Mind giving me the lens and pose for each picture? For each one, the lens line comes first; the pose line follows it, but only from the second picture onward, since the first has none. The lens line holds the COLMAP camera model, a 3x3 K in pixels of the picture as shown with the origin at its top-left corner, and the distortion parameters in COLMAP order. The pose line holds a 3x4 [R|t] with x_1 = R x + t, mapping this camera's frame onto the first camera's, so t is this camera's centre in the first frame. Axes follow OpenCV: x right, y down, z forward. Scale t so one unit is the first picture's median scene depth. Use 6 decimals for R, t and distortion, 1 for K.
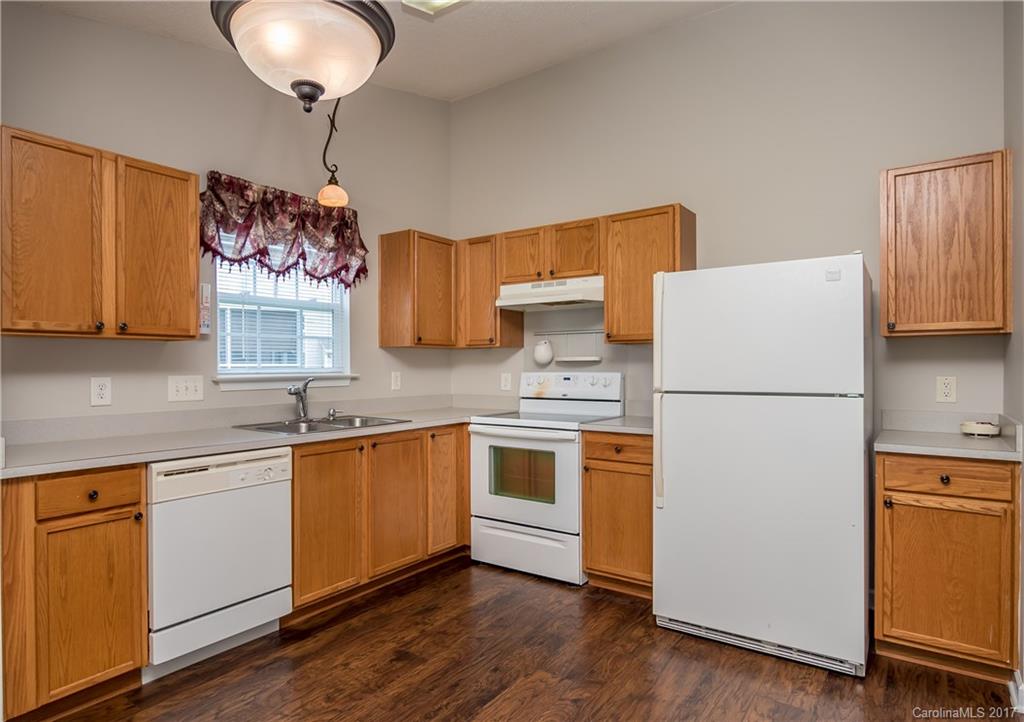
lens RADIAL K [[588.8, 0, 508.4], [0, 588.8, 368.1], [0, 0, 1]] dist [-0.001784, -0.000030]
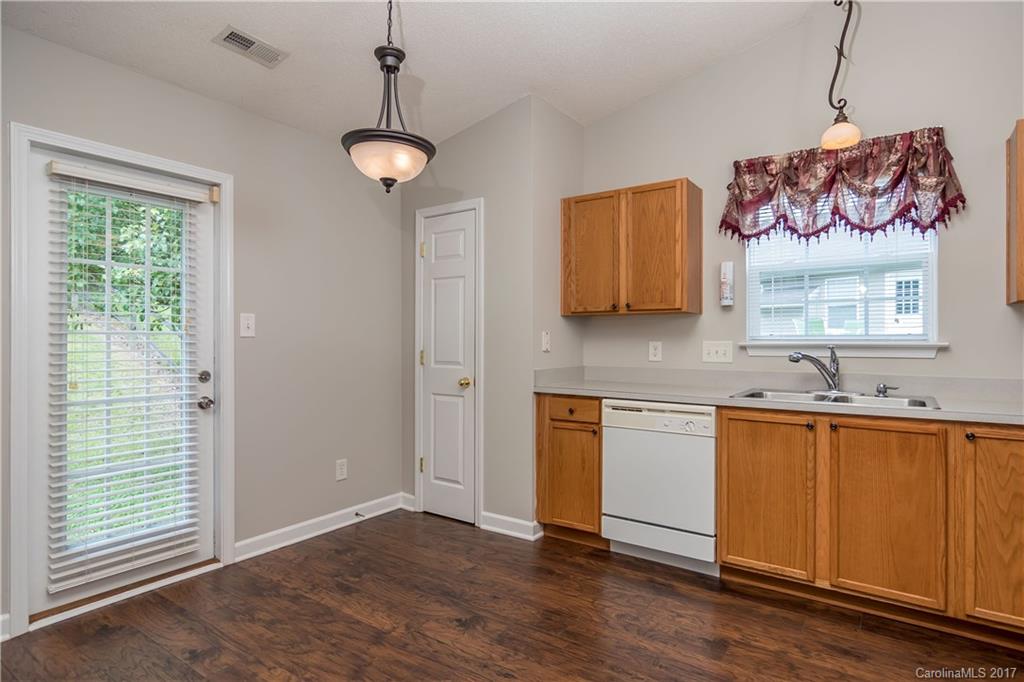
lens RADIAL K [[554.5, 0, 489.5], [0, 554.5, 341.1], [0, 0, 1]] dist [-0.002583, 0.001220]
pose [[-0.018599, 0.001929, -0.999825, 0.632438], [-0.007810, 0.999967, 0.002075, 0.014861], [0.999797, 0.007847, -0.018583, 0.600150]]
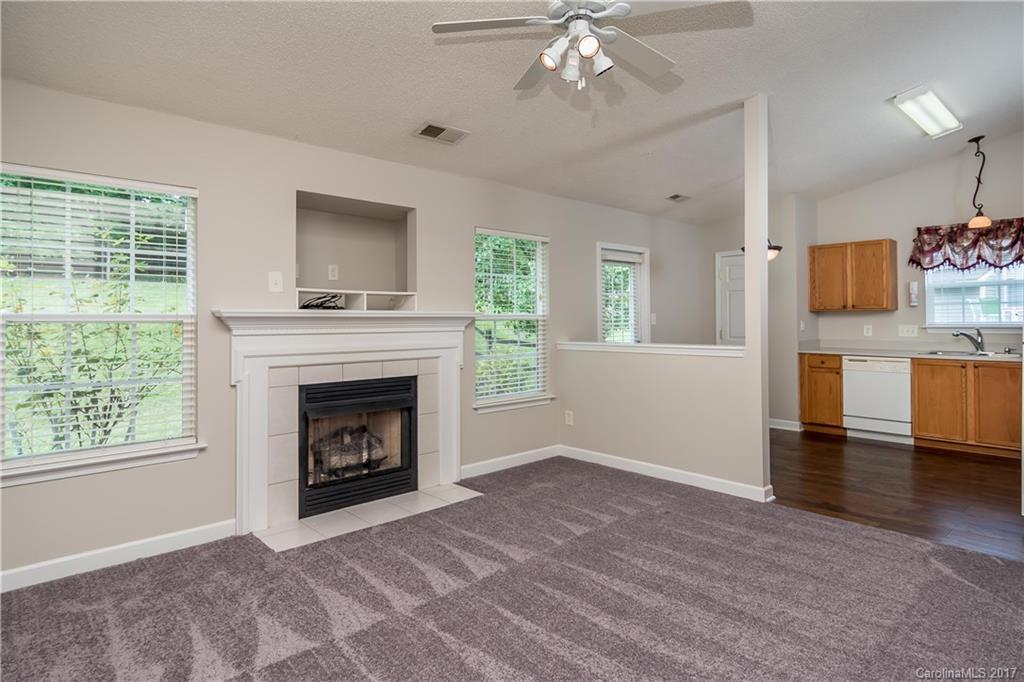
lens RADIAL K [[554.5, 0, 499.7], [0, 554.5, 313.4], [0, 0, 1]] dist [-0.002583, 0.001220]
pose [[-0.221418, -0.005894, -0.975161, 1.910194], [0.000528, 0.999981, -0.006163, -0.019633], [0.975179, -0.001879, -0.221411, -0.015290]]
